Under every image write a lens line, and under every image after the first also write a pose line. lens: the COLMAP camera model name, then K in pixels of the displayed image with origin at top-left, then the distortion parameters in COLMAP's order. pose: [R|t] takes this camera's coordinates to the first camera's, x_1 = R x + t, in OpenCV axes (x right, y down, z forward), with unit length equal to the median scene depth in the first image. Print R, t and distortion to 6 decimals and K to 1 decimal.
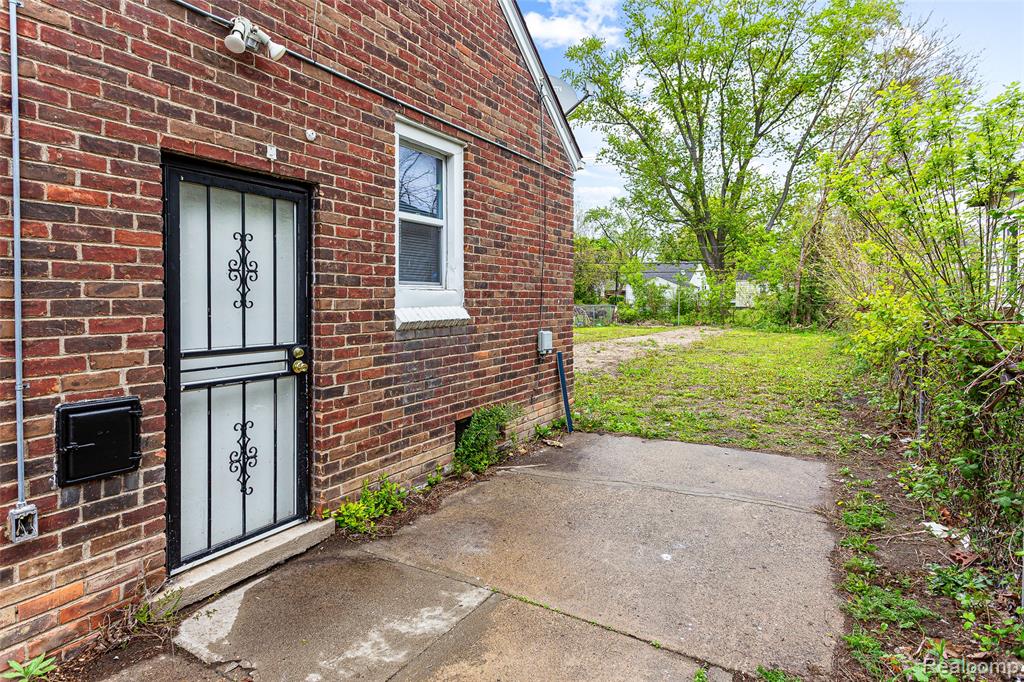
lens RADIAL K [[555.0, 0, 509.1], [0, 555.0, 314.6], [0, 0, 1]] dist [0.002020, 0.000854]
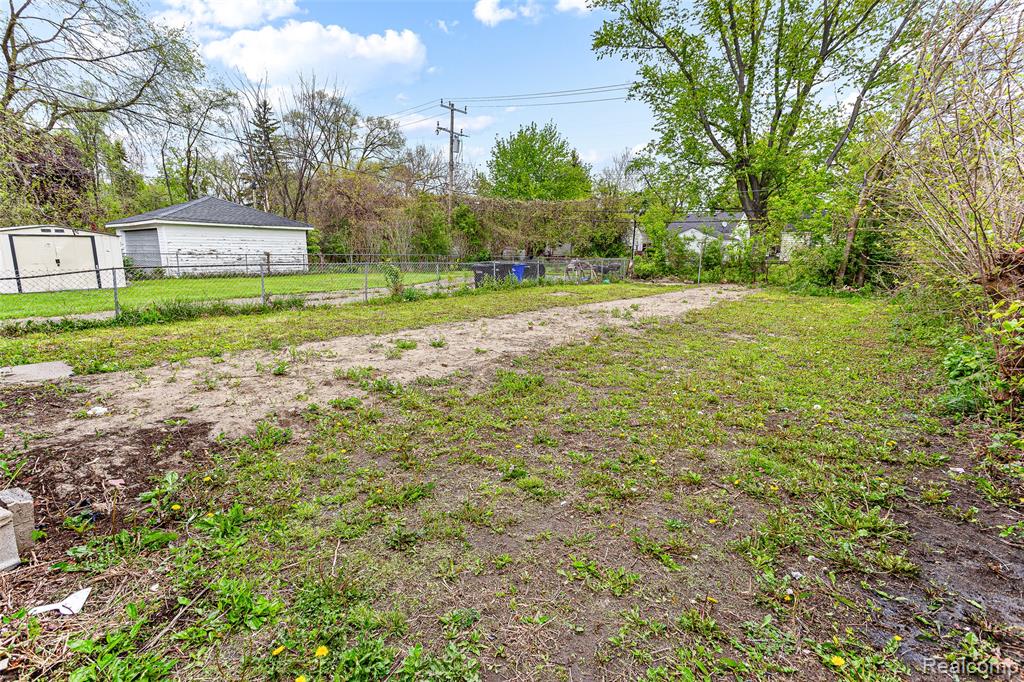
lens RADIAL K [[495.3, 0, 487.6], [0, 495.3, 347.3], [0, 0, 1]] dist [-0.001197, -0.000094]
pose [[0.989065, 0.033374, -0.143655, 0.067912], [-0.009376, 0.986318, 0.164589, -0.005096], [0.147183, -0.161442, 0.975845, 0.124531]]
